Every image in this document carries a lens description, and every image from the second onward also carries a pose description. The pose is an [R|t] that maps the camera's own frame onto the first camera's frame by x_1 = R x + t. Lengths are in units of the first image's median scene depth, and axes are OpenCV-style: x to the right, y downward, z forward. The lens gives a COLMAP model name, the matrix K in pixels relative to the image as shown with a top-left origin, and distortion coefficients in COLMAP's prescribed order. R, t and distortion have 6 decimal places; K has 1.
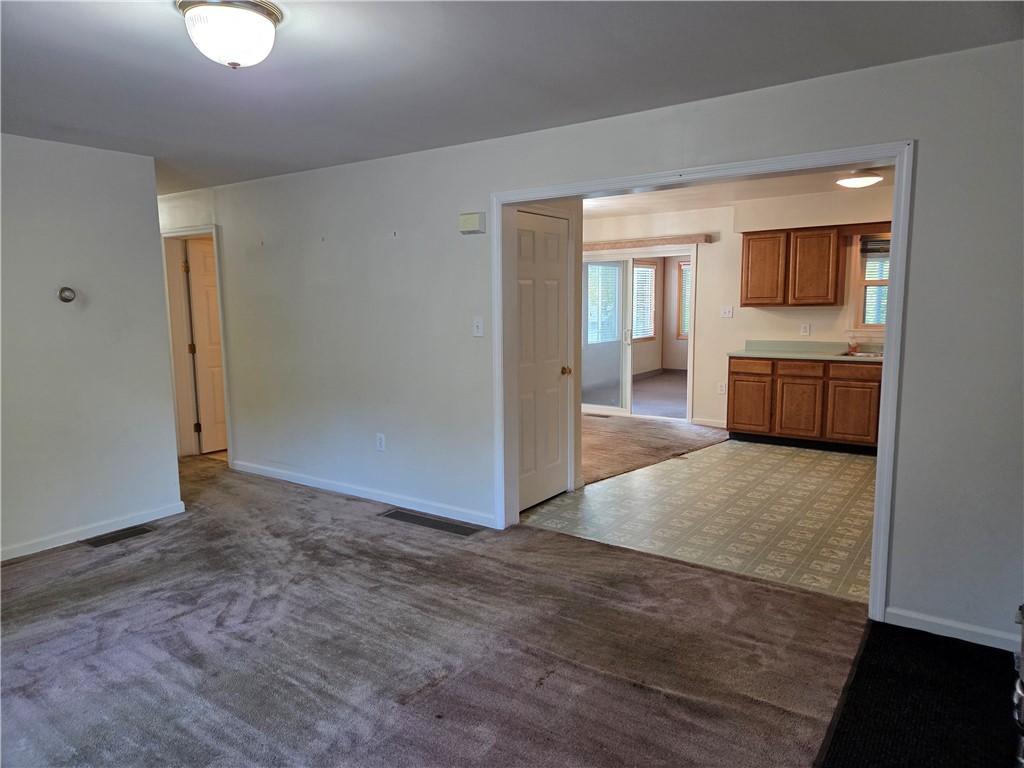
lens RADIAL K [[690.3, 0, 514.1], [0, 690.3, 389.2], [0, 0, 1]] dist [0.066151, -0.003753]
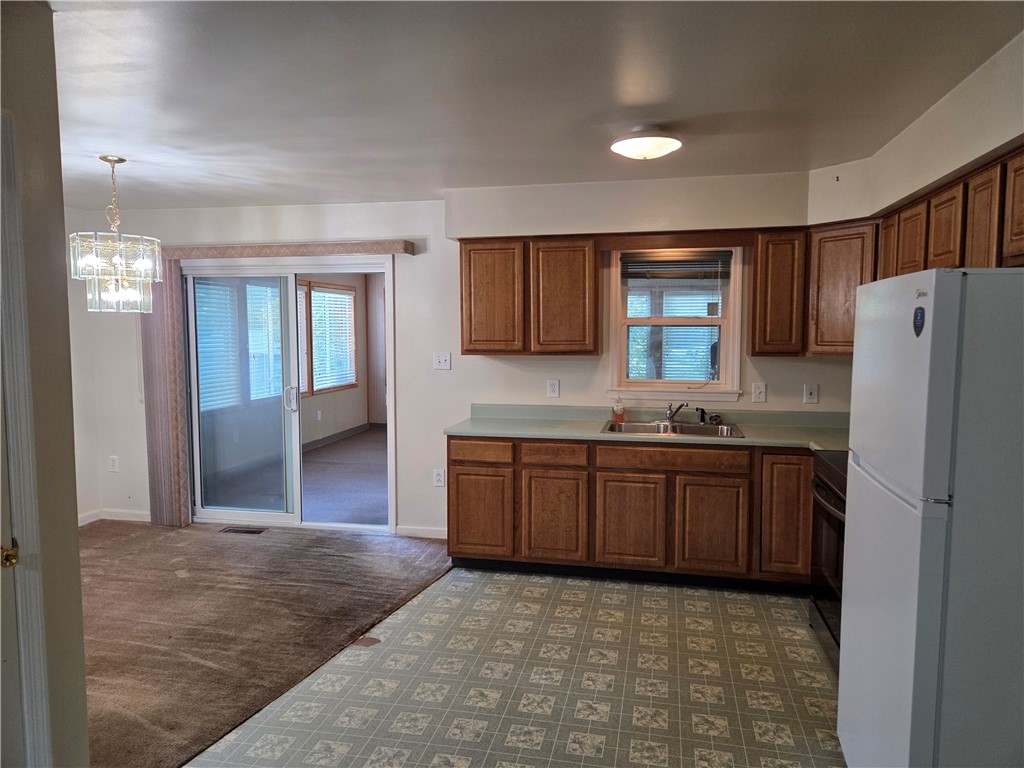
lens RADIAL K [[690.3, 0, 517.4], [0, 690.3, 384.3], [0, 0, 1]] dist [0.066151, -0.003753]
pose [[0.922912, -0.021566, 0.384406, 0.133968], [0.040630, 0.998310, -0.041539, -0.065339], [-0.382861, 0.053956, 0.922229, 0.414275]]
